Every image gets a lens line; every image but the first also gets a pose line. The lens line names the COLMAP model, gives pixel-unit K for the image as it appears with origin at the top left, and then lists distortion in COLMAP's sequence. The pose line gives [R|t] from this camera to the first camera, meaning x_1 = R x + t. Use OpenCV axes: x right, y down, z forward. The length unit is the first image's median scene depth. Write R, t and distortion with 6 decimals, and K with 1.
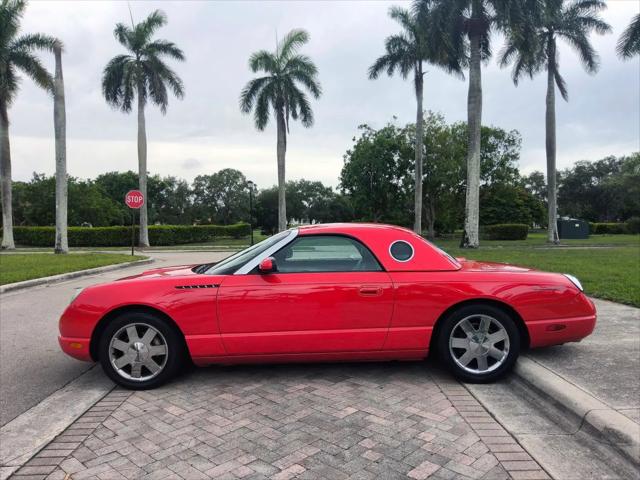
lens RADIAL K [[482.8, 0, 311.4], [0, 482.8, 238.8], [0, 0, 1]] dist [0.040733, -0.080346]
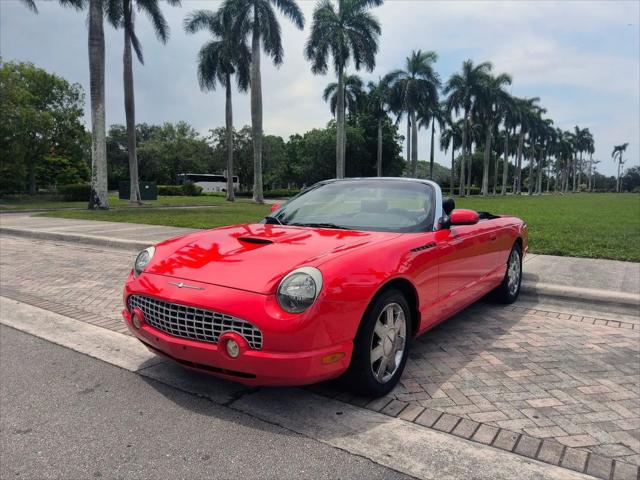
lens RADIAL K [[482.8, 0, 314.7], [0, 482.8, 243.7], [0, 0, 1]] dist [0.040733, -0.080346]
pose [[0.583058, -0.076133, 0.808855, -0.129278], [0.004872, 0.995909, 0.090227, 0.001952], [-0.812416, -0.048667, 0.581044, 0.097695]]
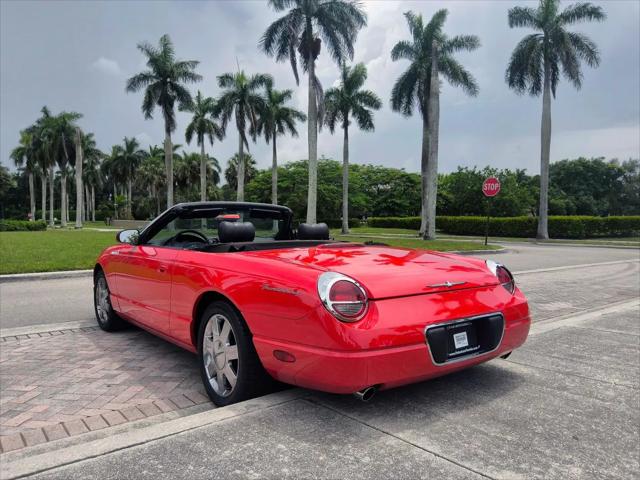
lens RADIAL K [[482.8, 0, 314.1], [0, 482.8, 243.3], [0, 0, 1]] dist [0.040733, -0.080346]
pose [[0.610000, 0.052055, -0.790690, 0.129040], [-0.031894, 0.998644, 0.041140, 0.001140], [0.791759, 0.000123, 0.610834, 0.095518]]
